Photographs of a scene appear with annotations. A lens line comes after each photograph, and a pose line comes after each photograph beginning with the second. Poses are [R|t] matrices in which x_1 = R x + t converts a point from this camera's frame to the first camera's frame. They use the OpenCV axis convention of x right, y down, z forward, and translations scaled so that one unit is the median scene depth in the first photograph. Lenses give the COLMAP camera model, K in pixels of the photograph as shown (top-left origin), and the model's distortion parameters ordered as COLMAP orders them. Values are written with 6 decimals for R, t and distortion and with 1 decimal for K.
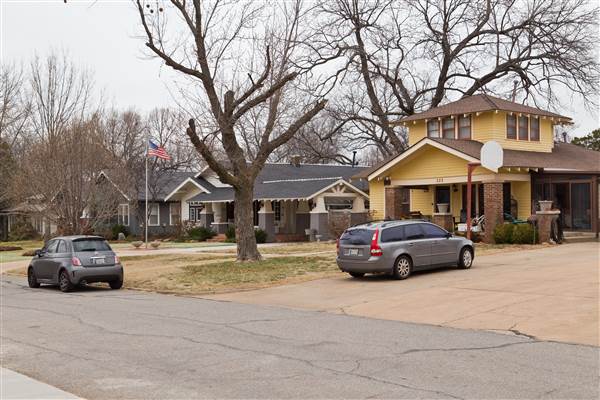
lens RADIAL K [[753.2, 0, 298.8], [0, 753.2, 202.3], [0, 0, 1]] dist [0.043955, 0.000000]
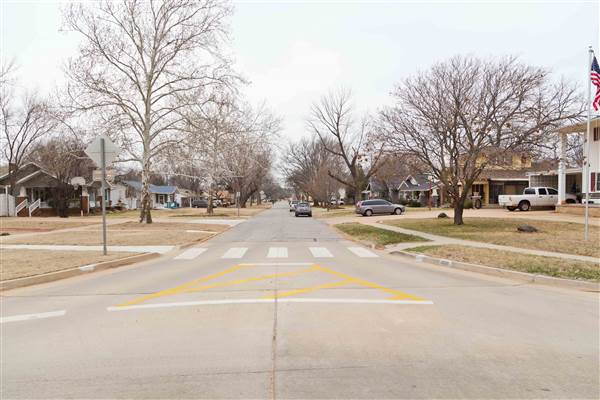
lens RADIAL K [[397.7, 0, 304.5], [0, 397.7, 203.2], [0, 0, 1]] dist [0.007117, 0.005328]
pose [[0.804274, 0.016760, -0.594022, 0.470616], [0.008052, 0.999203, 0.039094, -0.016119], [0.594204, -0.036225, 0.803498, -0.312021]]
